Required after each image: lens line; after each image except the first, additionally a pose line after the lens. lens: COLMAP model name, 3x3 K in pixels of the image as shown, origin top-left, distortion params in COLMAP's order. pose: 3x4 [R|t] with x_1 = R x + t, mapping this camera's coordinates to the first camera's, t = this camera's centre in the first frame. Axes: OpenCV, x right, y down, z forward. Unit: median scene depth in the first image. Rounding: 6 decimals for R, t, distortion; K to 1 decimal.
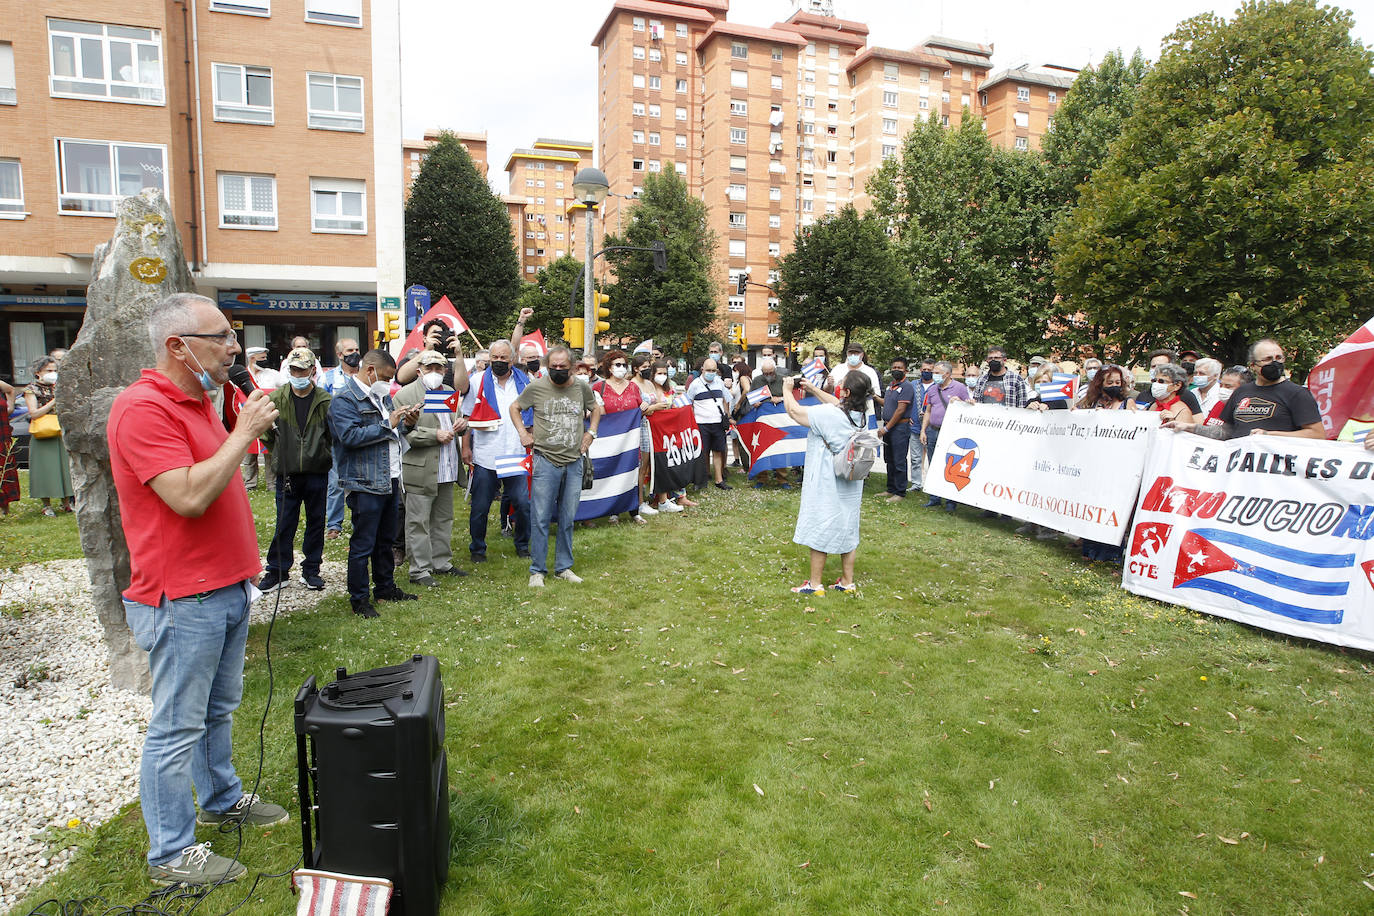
lens RADIAL K [[803.6, 0, 667.0], [0, 803.6, 471.5], [0, 0, 1]] dist [-0.072183, 0.035930]
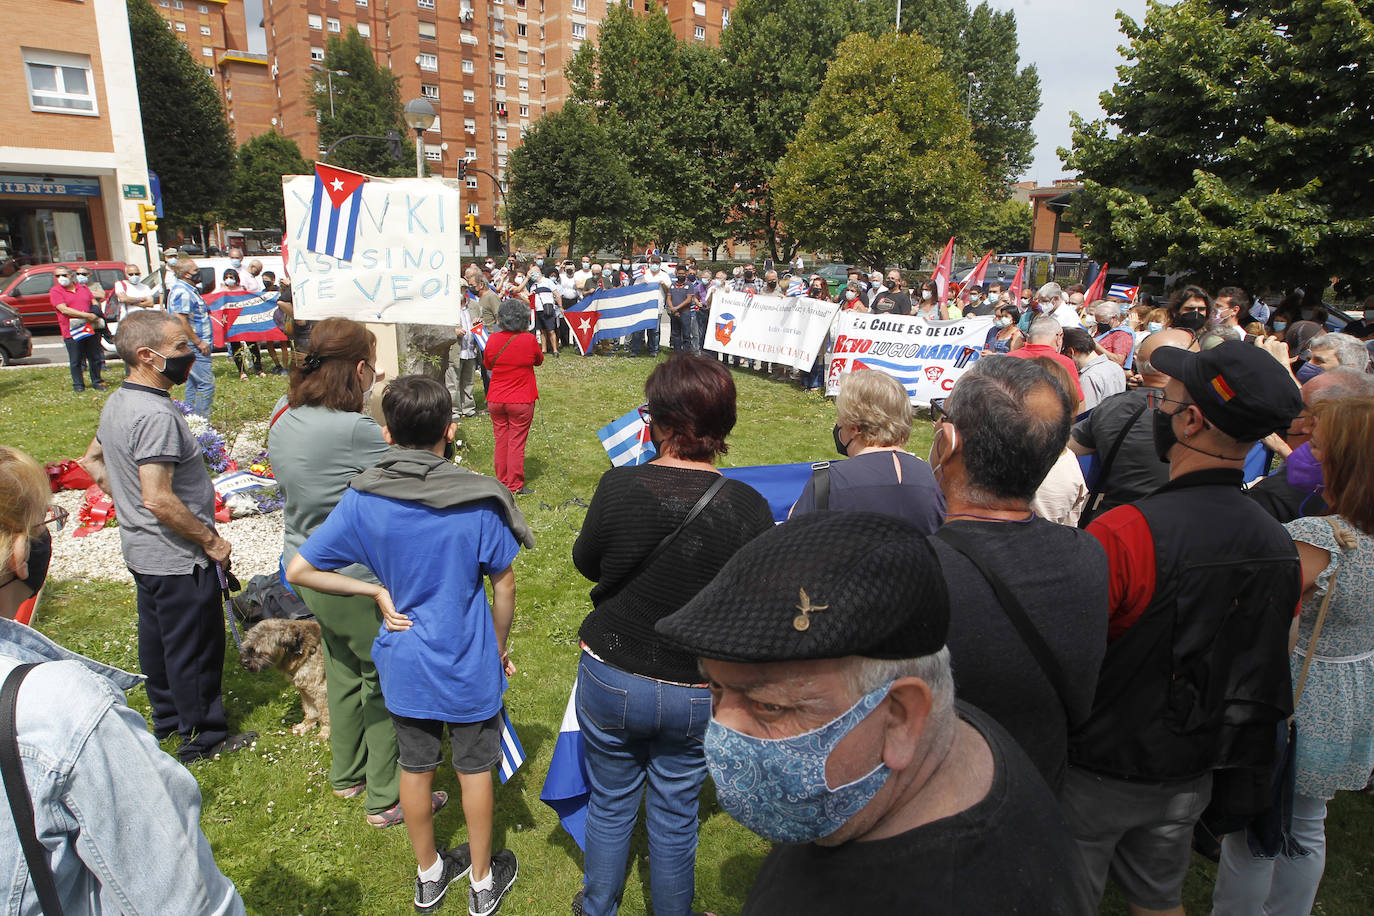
lens RADIAL K [[818.9, 0, 634.2], [0, 818.9, 461.7], [0, 0, 1]] dist [-0.026248, 0.002487]
pose [[0.938163, -0.086080, 0.335320, -0.074464], [0.040059, 0.989080, 0.141831, 0.000104], [-0.343867, -0.119628, 0.931367, -0.096381]]
